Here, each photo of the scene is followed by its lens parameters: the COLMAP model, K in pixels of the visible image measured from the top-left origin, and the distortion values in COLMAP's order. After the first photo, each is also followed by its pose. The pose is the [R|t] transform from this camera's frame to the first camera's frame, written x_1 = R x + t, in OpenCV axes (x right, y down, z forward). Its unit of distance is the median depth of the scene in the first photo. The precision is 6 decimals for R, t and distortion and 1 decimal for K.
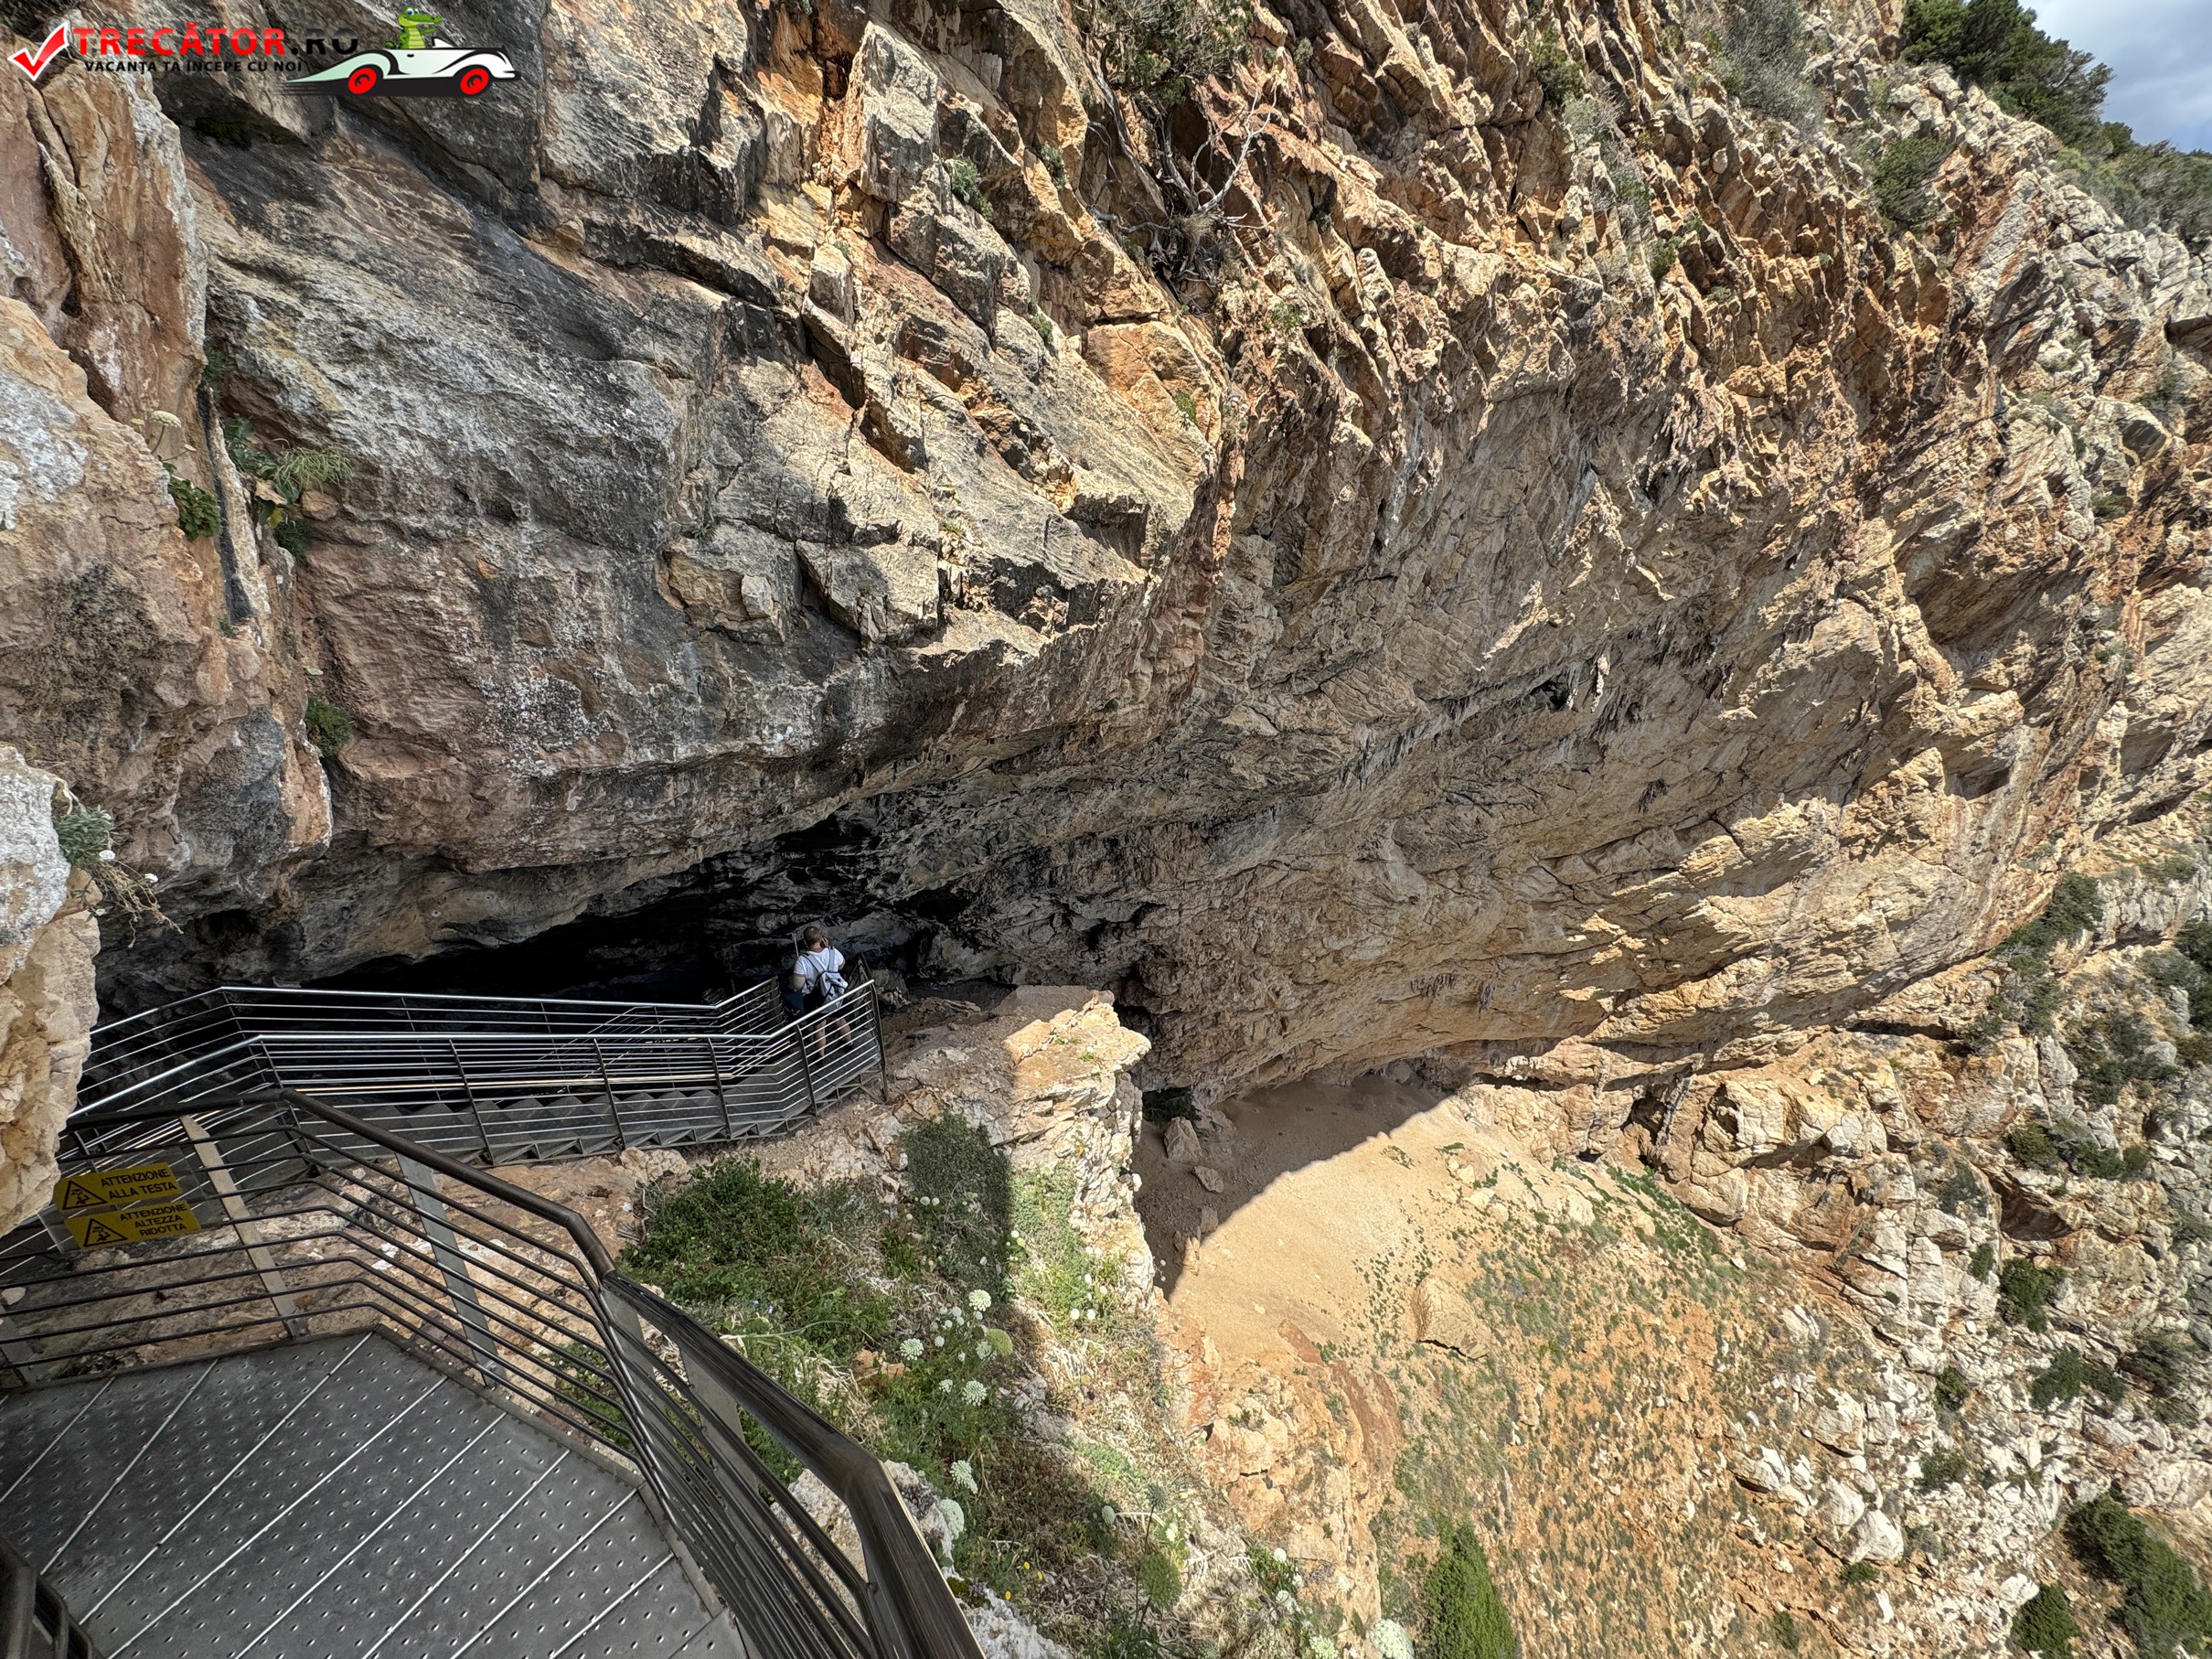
lens RADIAL K [[887.8, 0, 1104.3], [0, 887.8, 830.3], [0, 0, 1]] dist [0.000094, -0.000038]
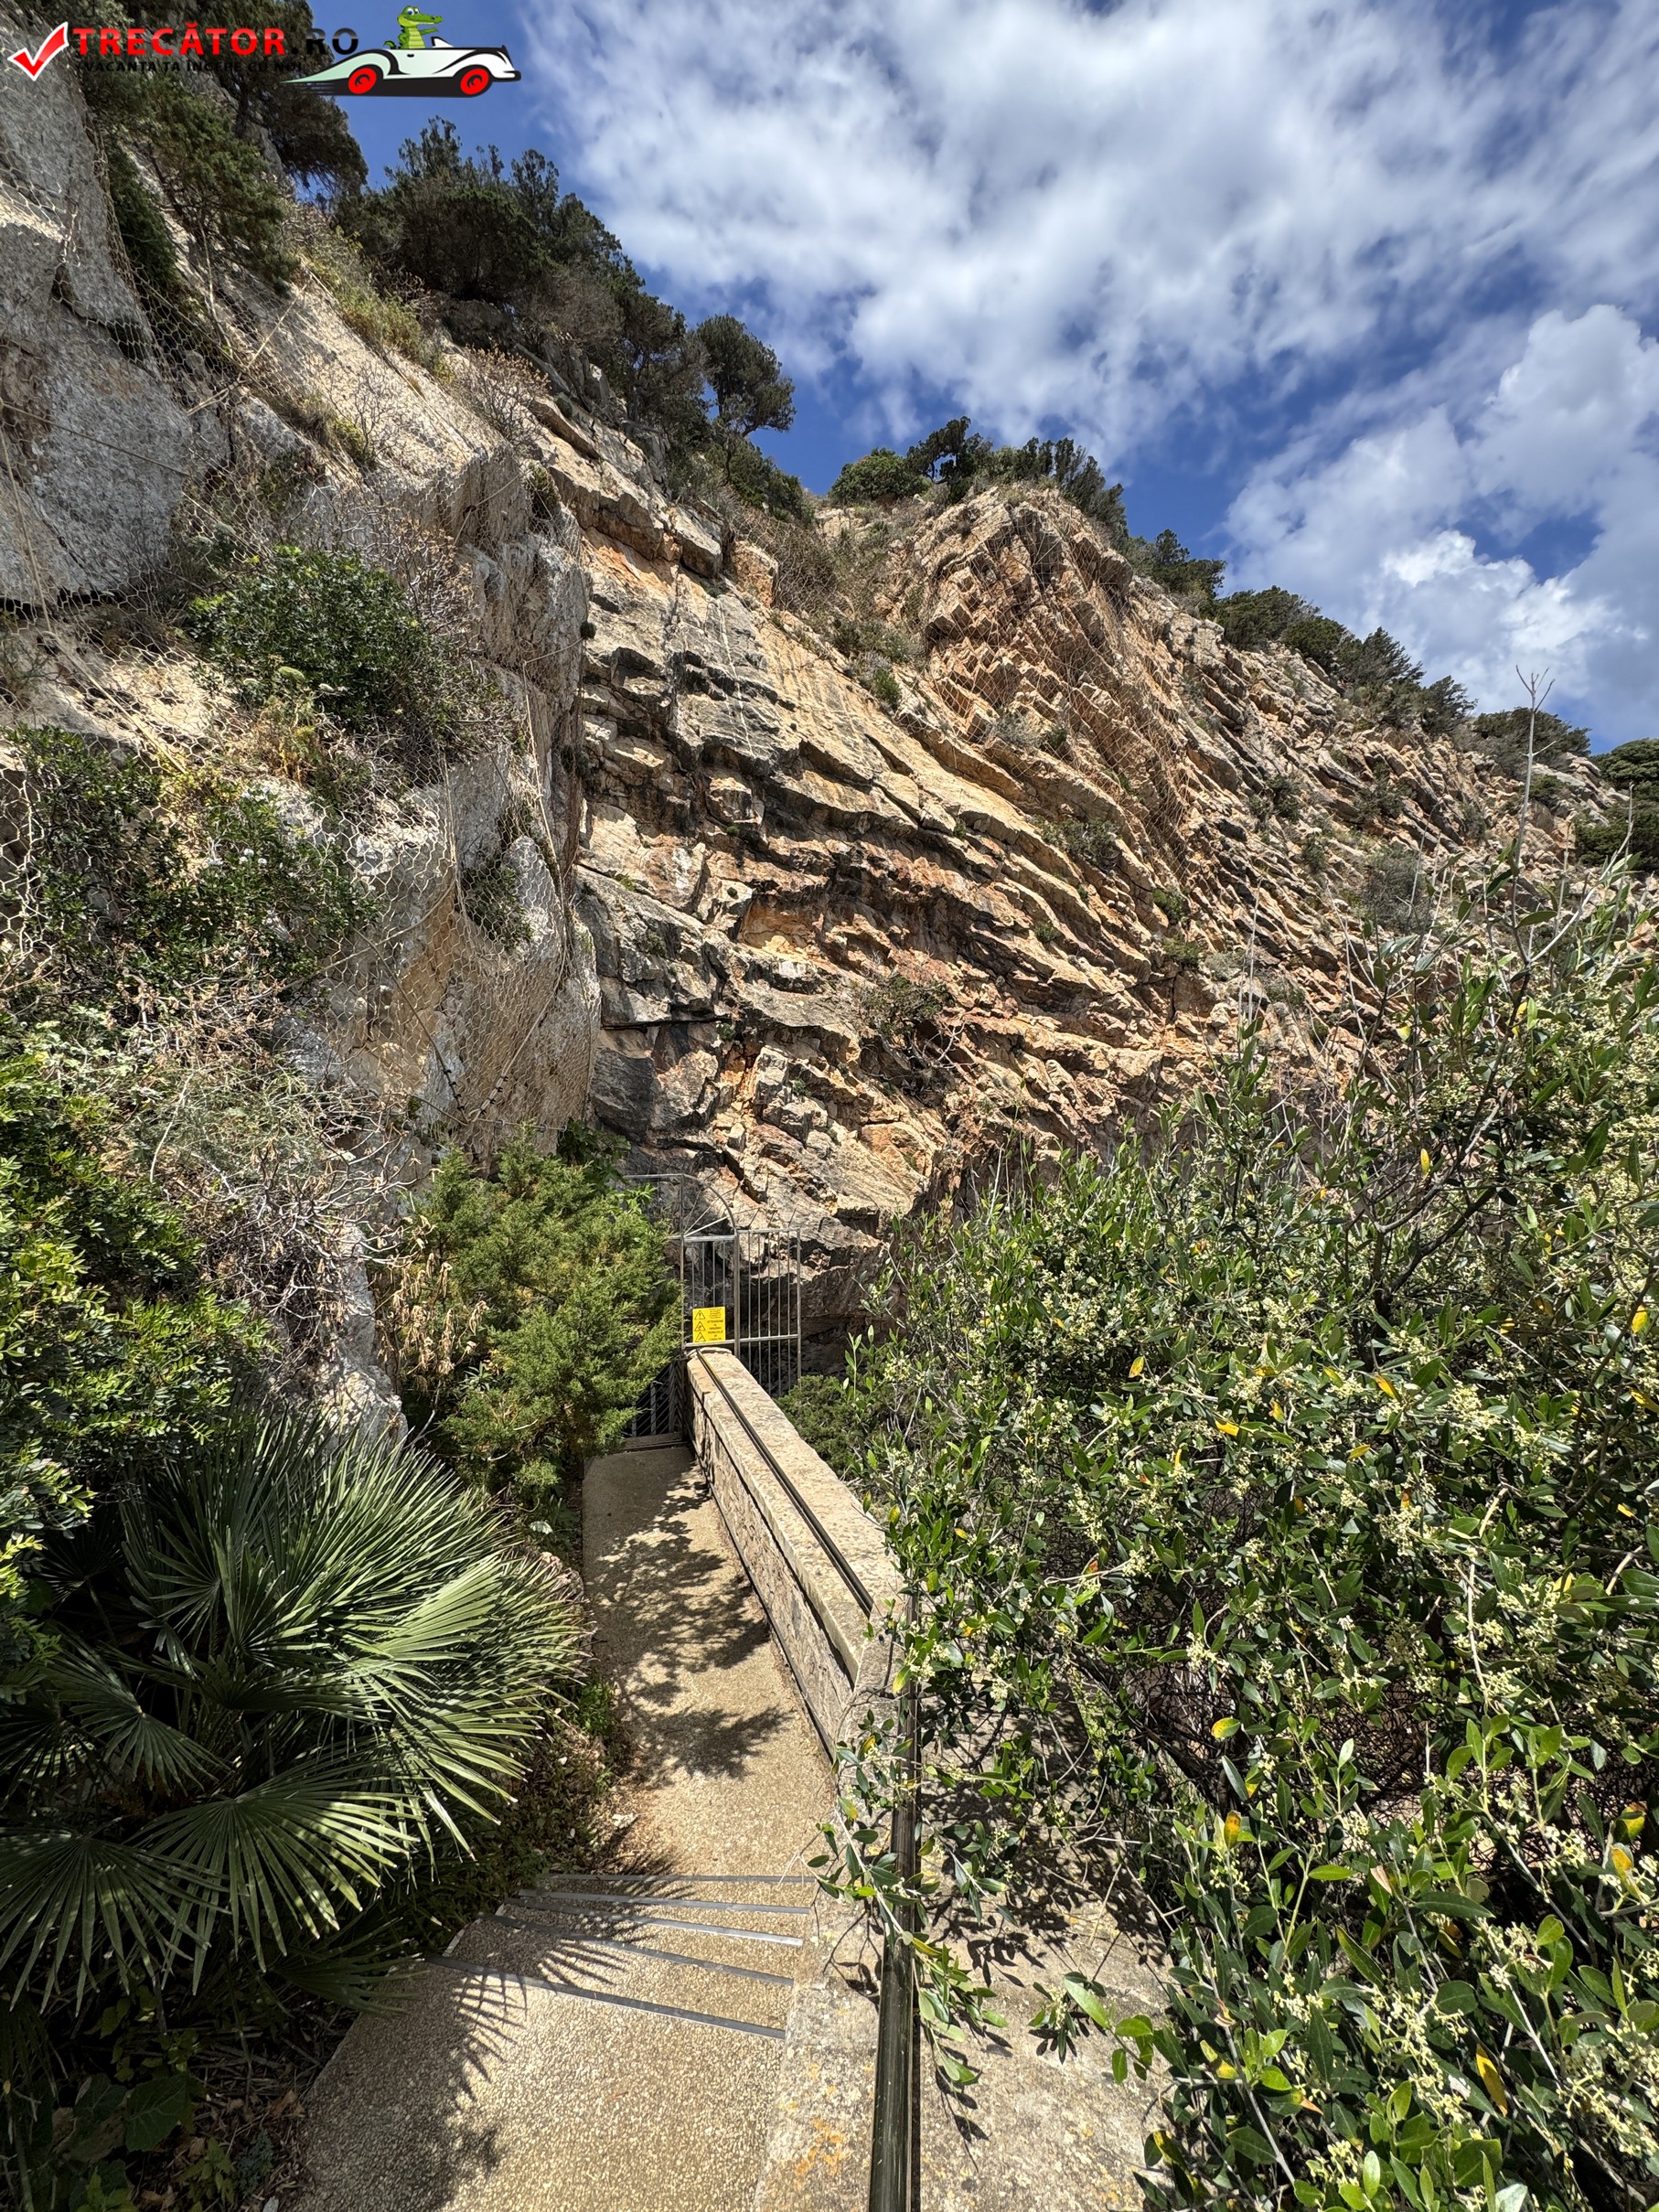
lens RADIAL K [[887.8, 0, 833.8], [0, 887.8, 1099.0], [0, 0, 1]] dist [0.000094, -0.000038]
pose [[0.971759, 0.015873, -0.235442, 0.377683], [-0.101144, 0.929455, -0.354800, 0.121550], [0.213201, 0.368594, 0.904812, -0.873266]]
